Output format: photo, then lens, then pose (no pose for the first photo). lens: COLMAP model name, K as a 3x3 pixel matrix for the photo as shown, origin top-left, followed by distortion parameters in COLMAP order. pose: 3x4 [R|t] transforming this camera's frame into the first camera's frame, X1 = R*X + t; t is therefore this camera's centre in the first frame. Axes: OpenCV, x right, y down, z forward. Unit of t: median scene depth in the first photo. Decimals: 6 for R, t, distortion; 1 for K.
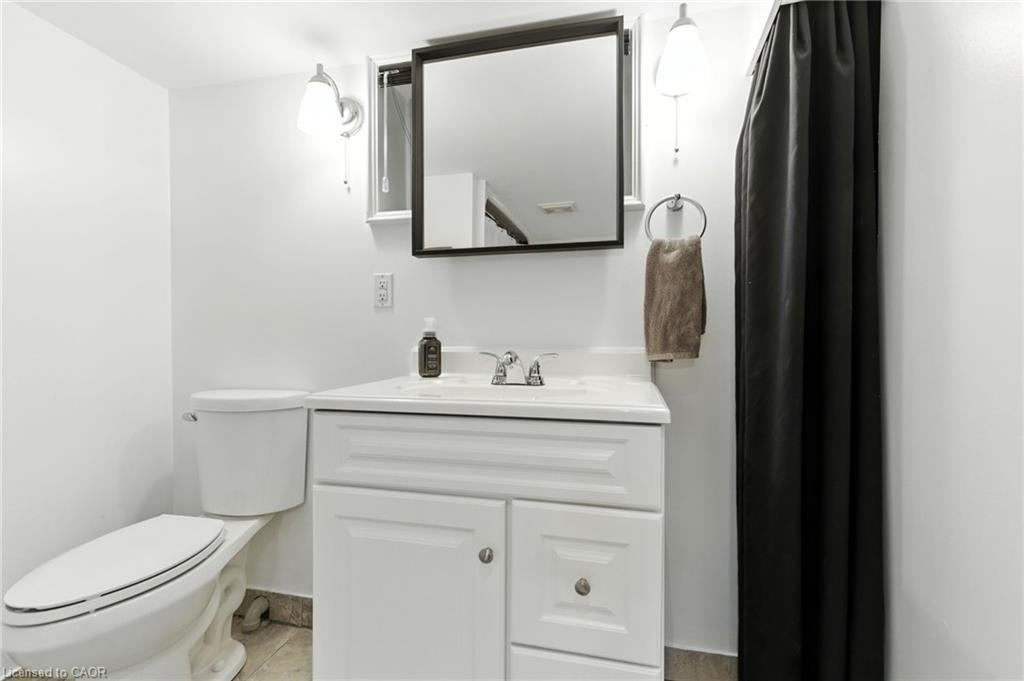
lens RADIAL K [[465.2, 0, 512.1], [0, 465.2, 340.4], [0, 0, 1]] dist [0.002411, -0.000046]
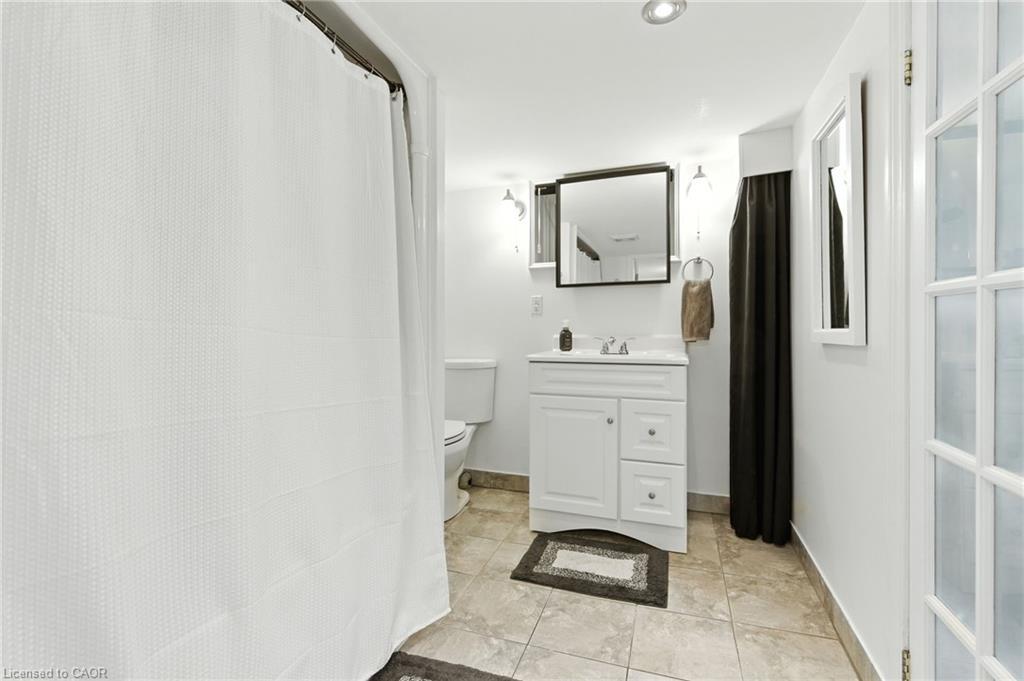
lens RADIAL K [[465.2, 0, 509.6], [0, 465.2, 335.3], [0, 0, 1]] dist [0.002411, -0.000046]
pose [[0.993878, -0.002473, -0.110452, -0.208448], [0.002824, 0.999991, 0.003027, 0.008747], [0.110444, -0.003320, 0.993877, -0.983851]]
